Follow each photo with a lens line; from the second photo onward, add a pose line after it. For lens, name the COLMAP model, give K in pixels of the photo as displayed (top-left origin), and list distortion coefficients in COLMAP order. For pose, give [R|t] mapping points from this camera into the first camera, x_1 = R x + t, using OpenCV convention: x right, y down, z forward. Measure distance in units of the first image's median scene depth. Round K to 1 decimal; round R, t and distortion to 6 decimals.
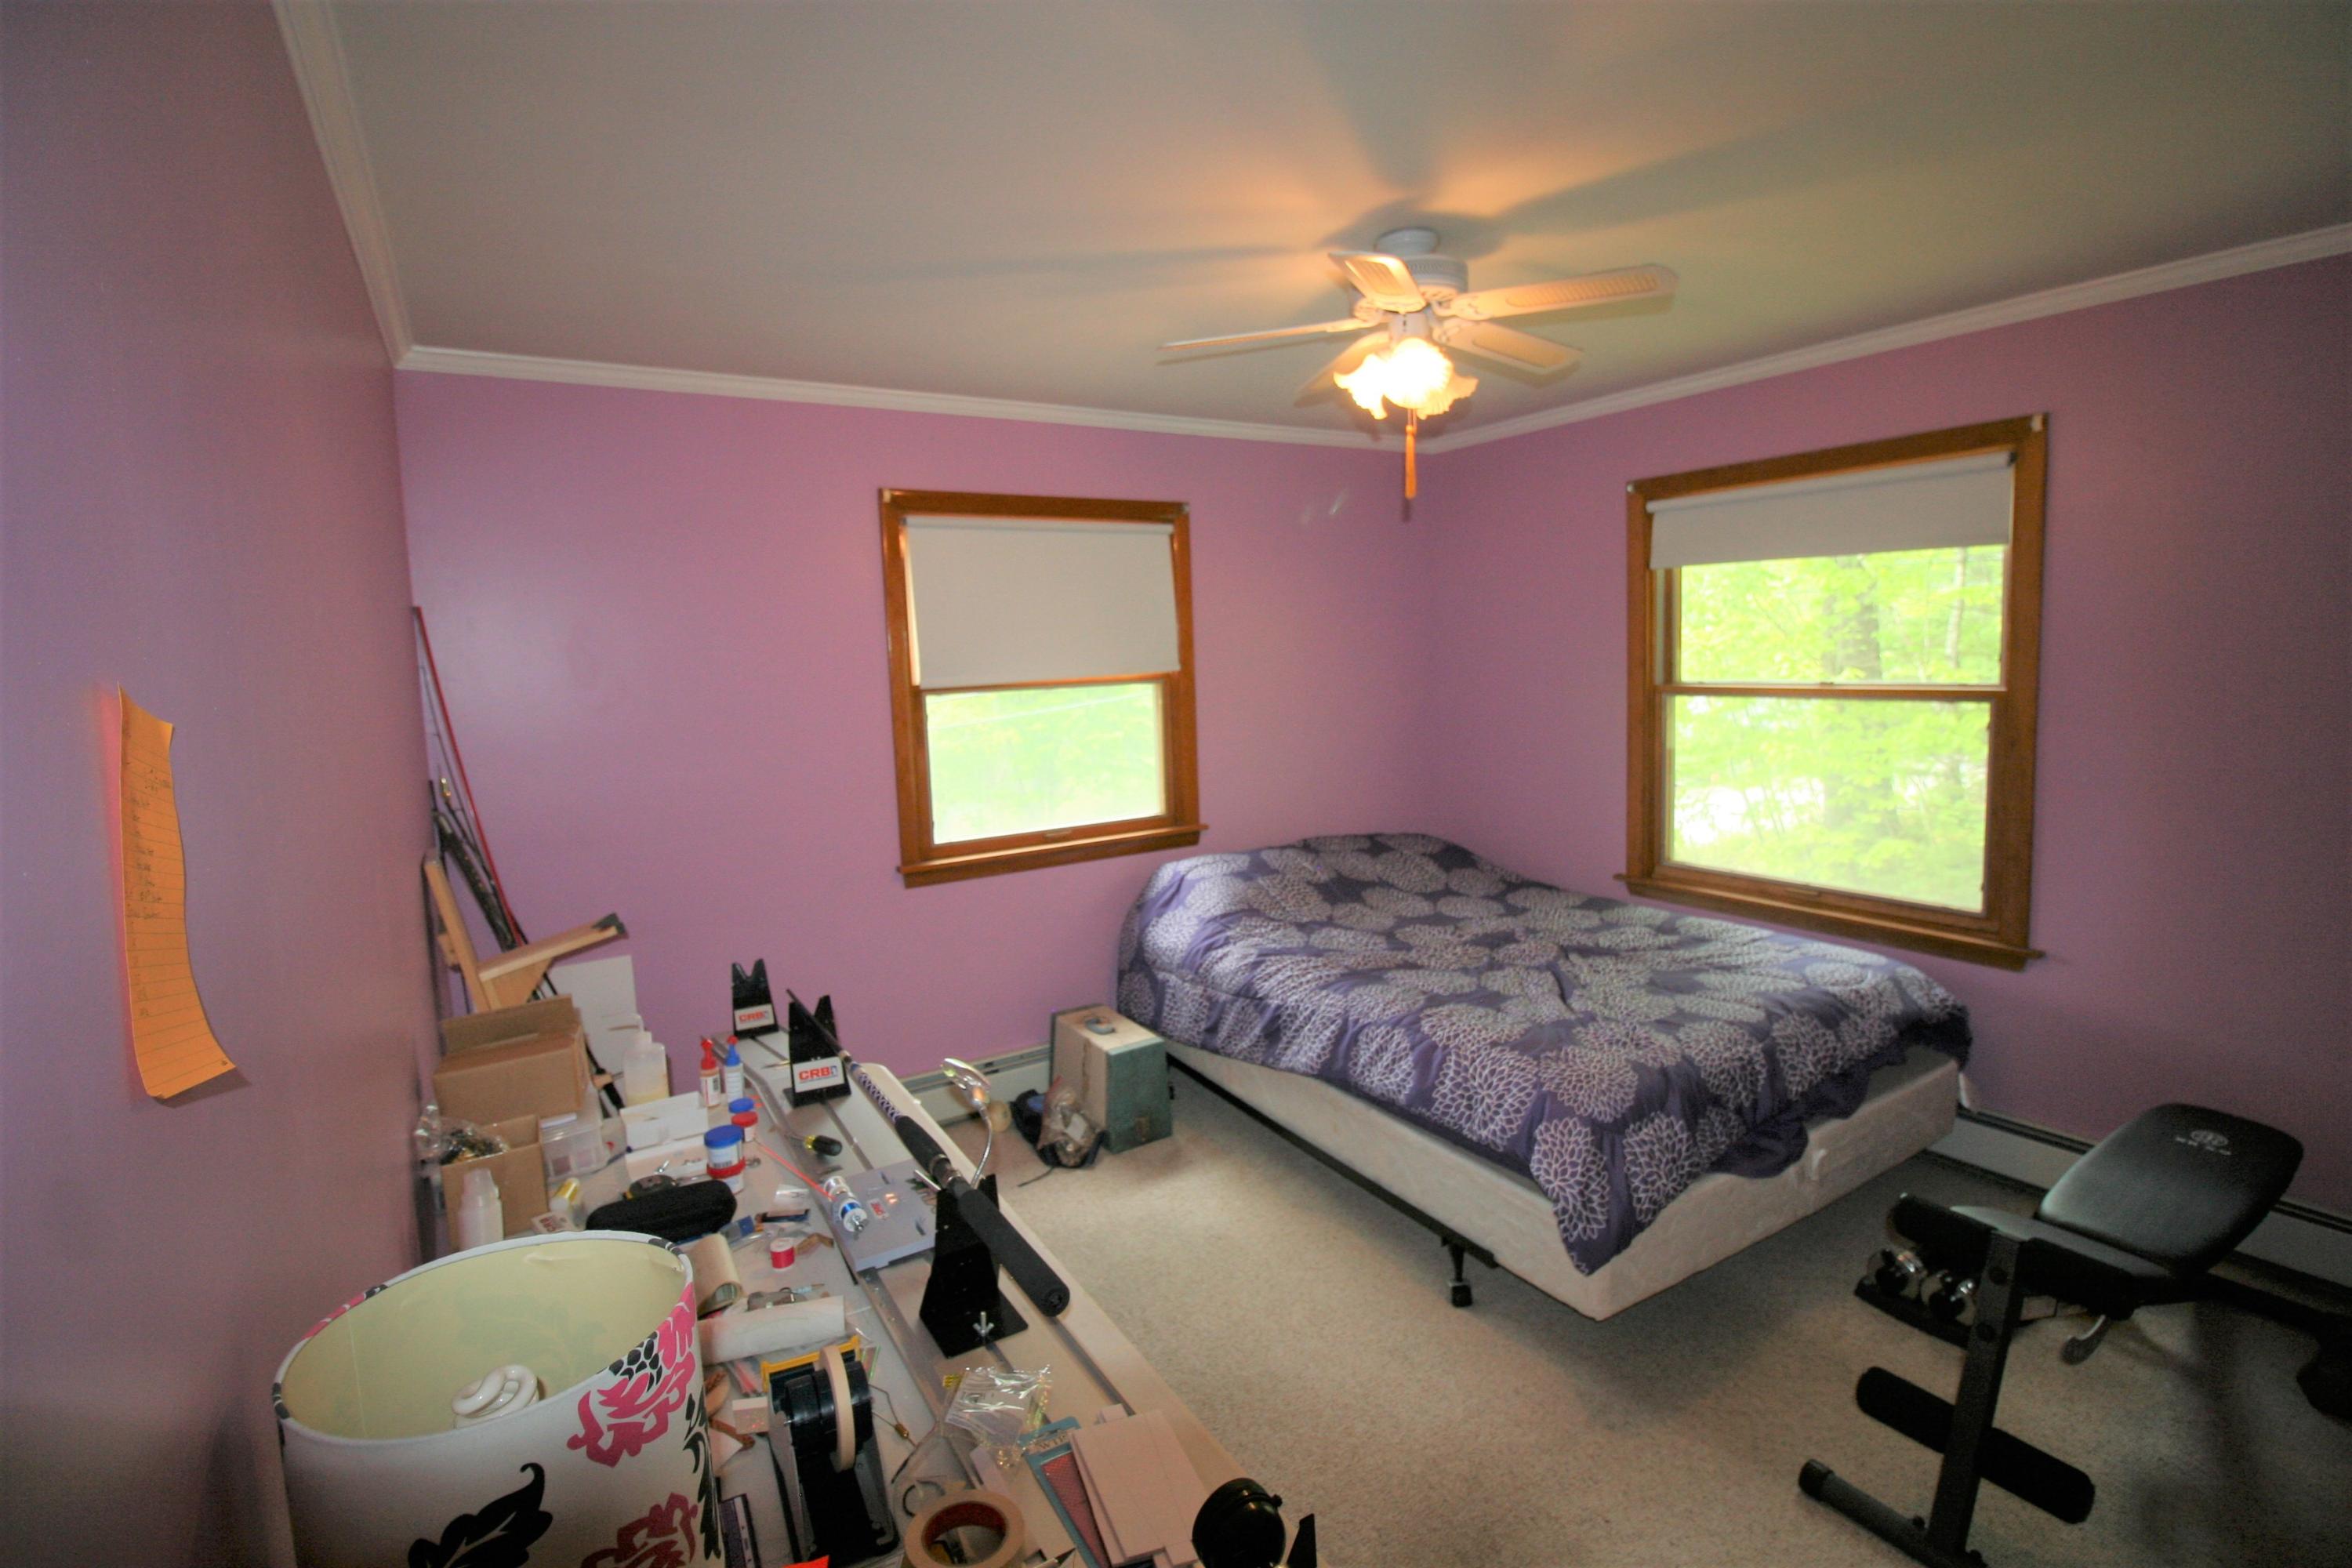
lens RADIAL K [[1101.4, 0, 1177.6], [0, 1101.4, 775.6], [0, 0, 1]] dist [-0.016715, -0.003768]
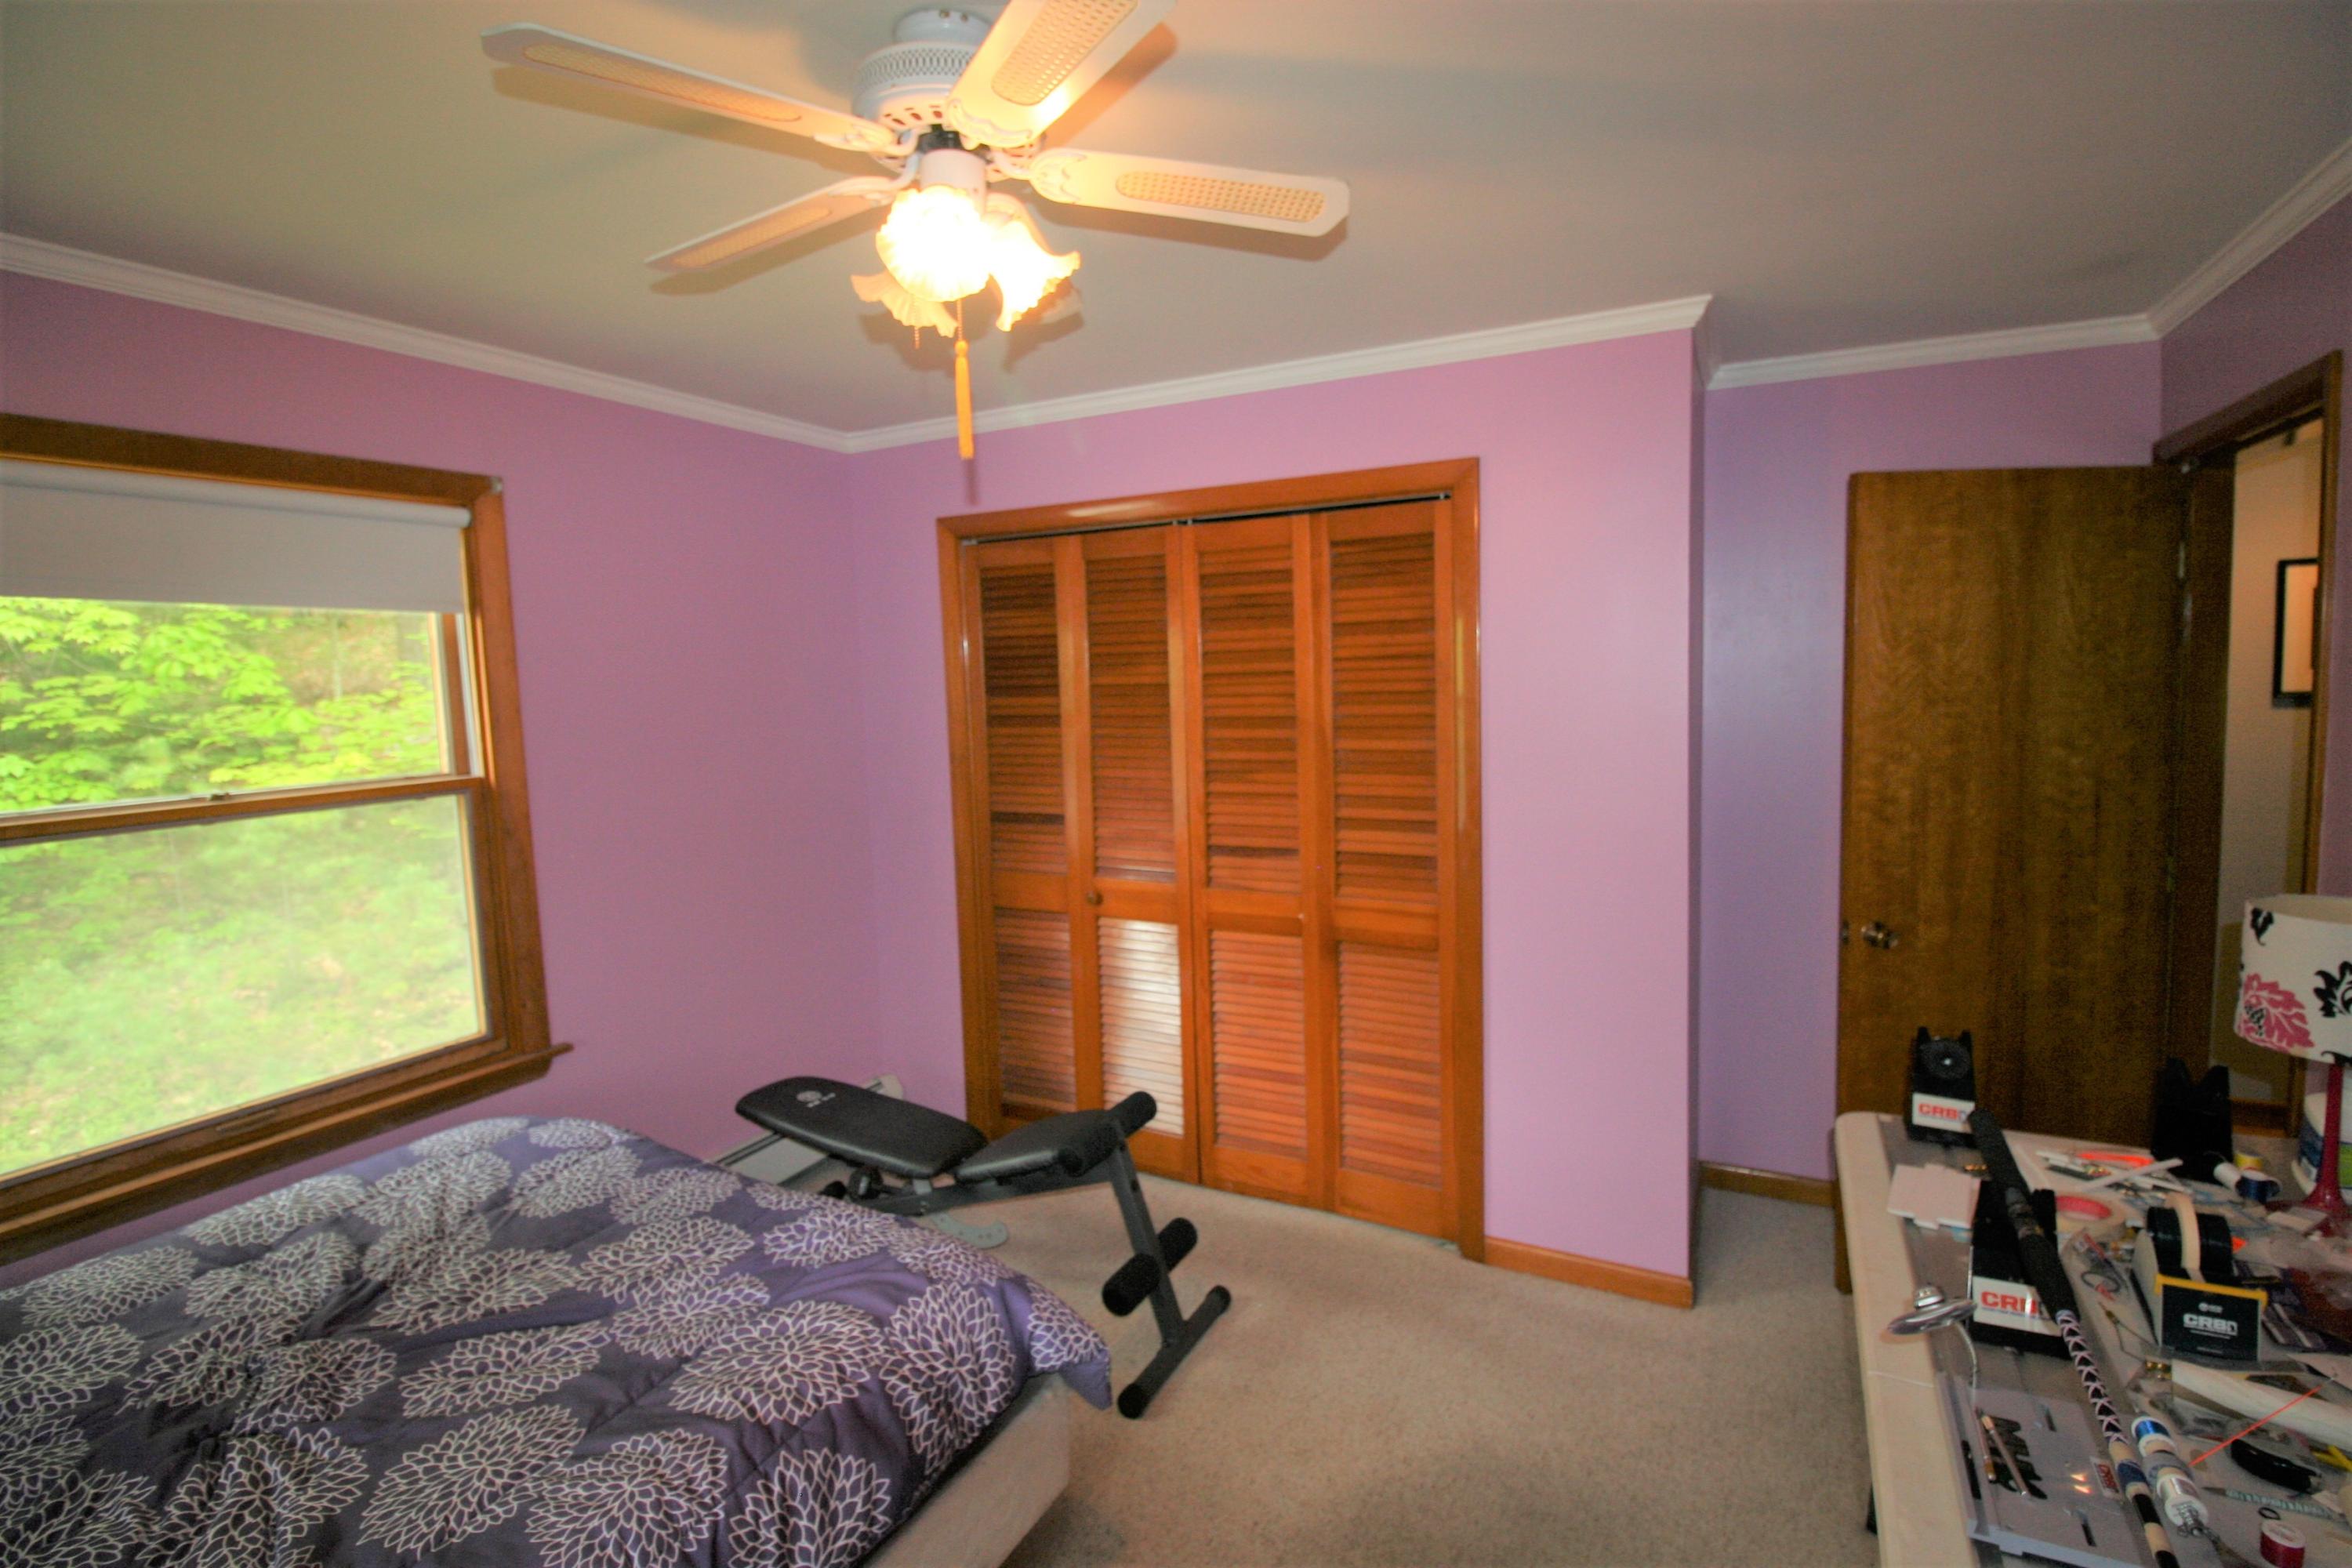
lens RADIAL K [[1101.4, 0, 1171.8], [0, 1101.4, 776.4], [0, 0, 1]] dist [-0.016715, -0.003768]
pose [[-0.523412, -0.028296, 0.851610, -0.292053], [0.145645, 0.981769, 0.122136, -0.106224], [-0.839540, 0.187960, -0.509749, 0.976891]]
